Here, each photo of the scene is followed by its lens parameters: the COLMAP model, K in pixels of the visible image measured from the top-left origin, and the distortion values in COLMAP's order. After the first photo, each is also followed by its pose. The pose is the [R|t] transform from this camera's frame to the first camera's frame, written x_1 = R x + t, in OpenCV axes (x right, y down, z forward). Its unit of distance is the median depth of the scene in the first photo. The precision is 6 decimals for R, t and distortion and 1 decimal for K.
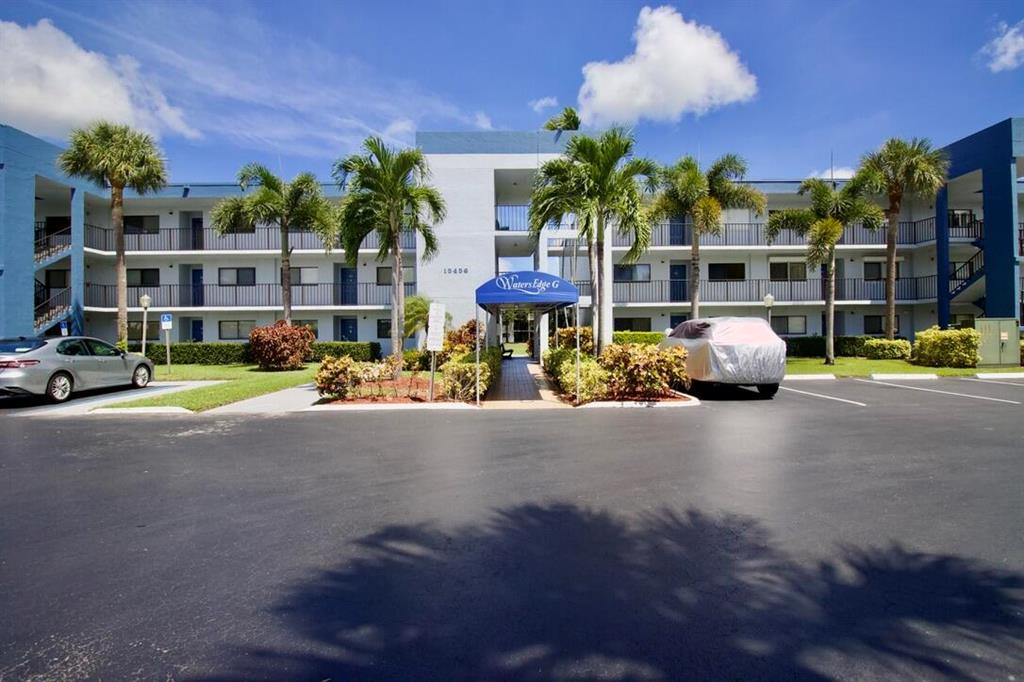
lens RADIAL K [[507.3, 0, 512.4], [0, 507.3, 333.1], [0, 0, 1]] dist [-0.005339, -0.009274]
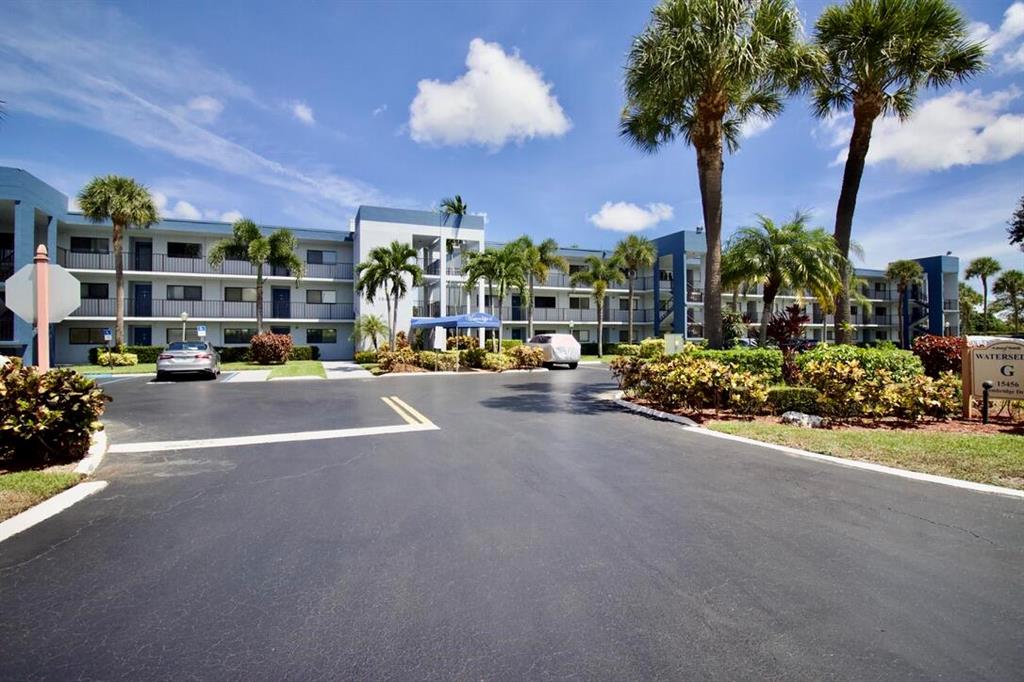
lens RADIAL K [[507.3, 0, 513.8], [0, 507.3, 341.0], [0, 0, 1]] dist [-0.005339, -0.009274]
pose [[0.929622, 0.004024, 0.368492, -0.296464], [-0.004497, 0.999990, 0.000425, 0.000713], [-0.368486, -0.002053, 0.929631, -0.517231]]
